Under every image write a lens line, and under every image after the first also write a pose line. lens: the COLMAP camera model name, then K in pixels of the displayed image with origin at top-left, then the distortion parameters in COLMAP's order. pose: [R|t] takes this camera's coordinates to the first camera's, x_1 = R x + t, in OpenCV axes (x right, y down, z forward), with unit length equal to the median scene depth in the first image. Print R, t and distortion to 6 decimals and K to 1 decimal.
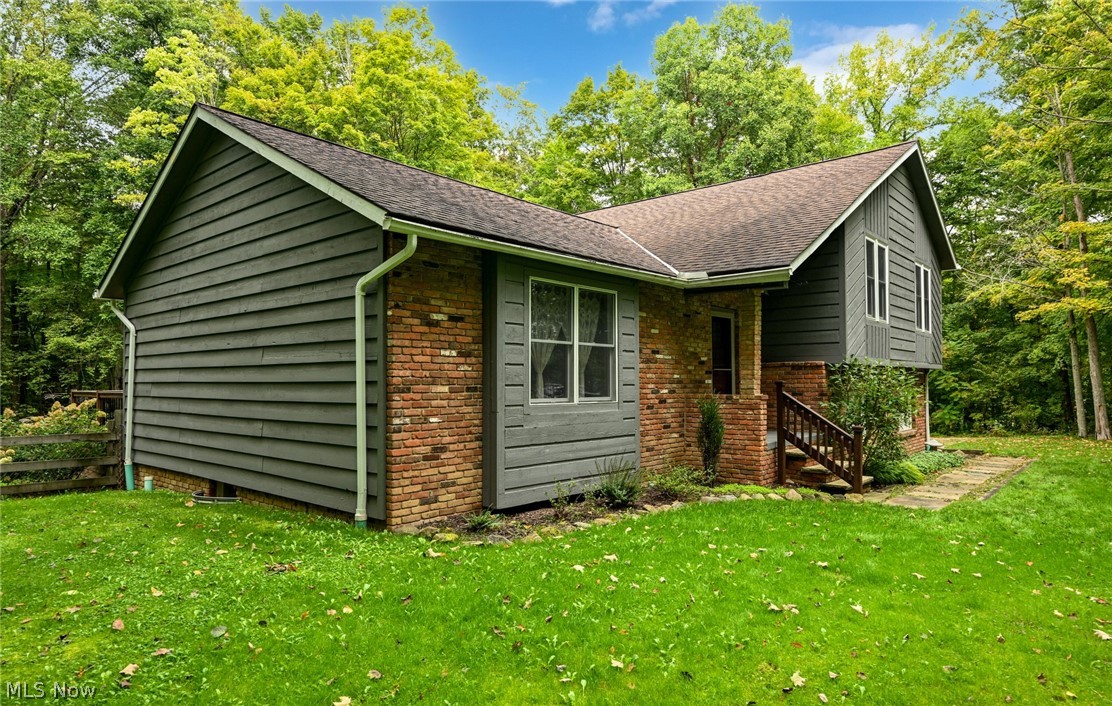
lens RADIAL K [[669.8, 0, 555.2], [0, 669.8, 369.7], [0, 0, 1]] dist [0.001274, 0.000870]
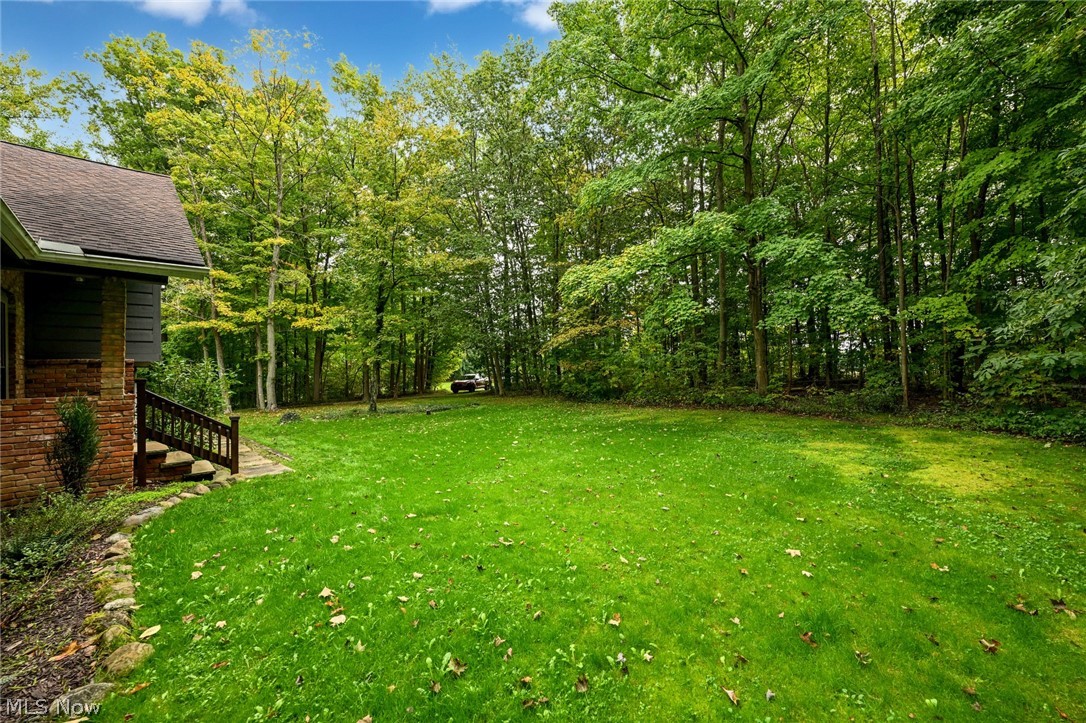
lens RADIAL K [[429.2, 0, 538.8], [0, 429.2, 364.3], [0, 0, 1]] dist [0.000627, -0.000347]
pose [[0.089633, 0.010286, 0.995922, -0.199790], [0.000403, 0.999946, -0.010364, 0.002185], [-0.995975, 0.001330, 0.089624, 0.326213]]
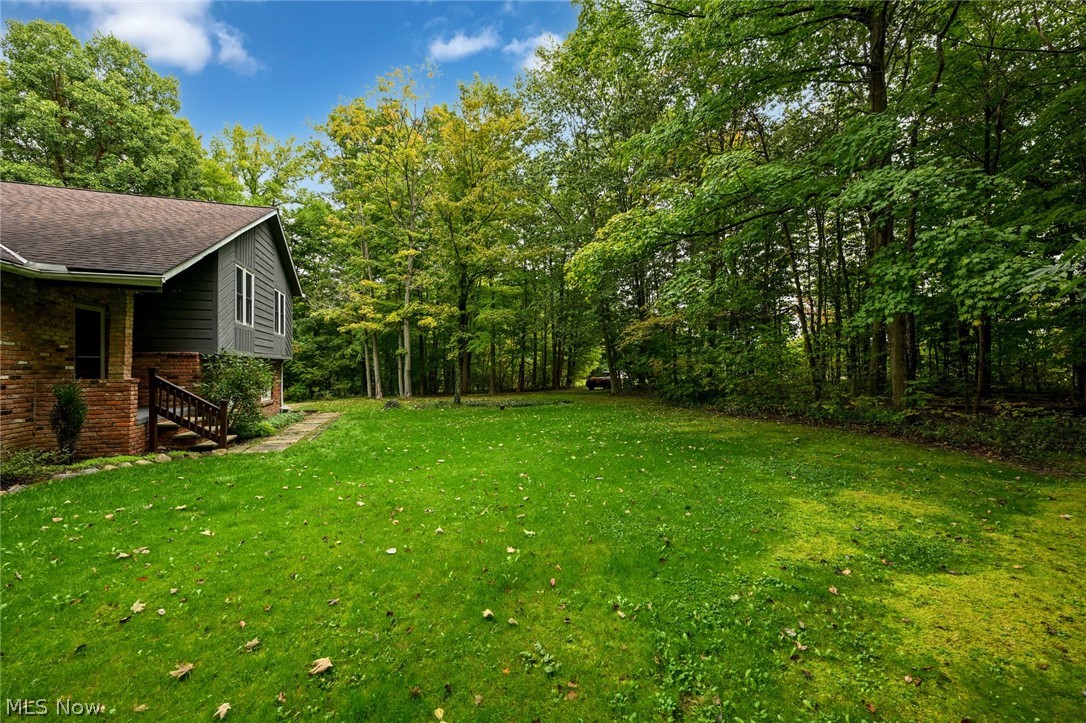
lens RADIAL K [[429.2, 0, 544.6], [0, 429.2, 362.2], [0, 0, 1]] dist [0.000627, -0.000347]
pose [[0.503749, 0.011777, 0.863770, 0.014798], [-0.015873, 0.999864, -0.004376, -0.000426], [-0.863704, -0.011506, 0.503868, -0.015470]]
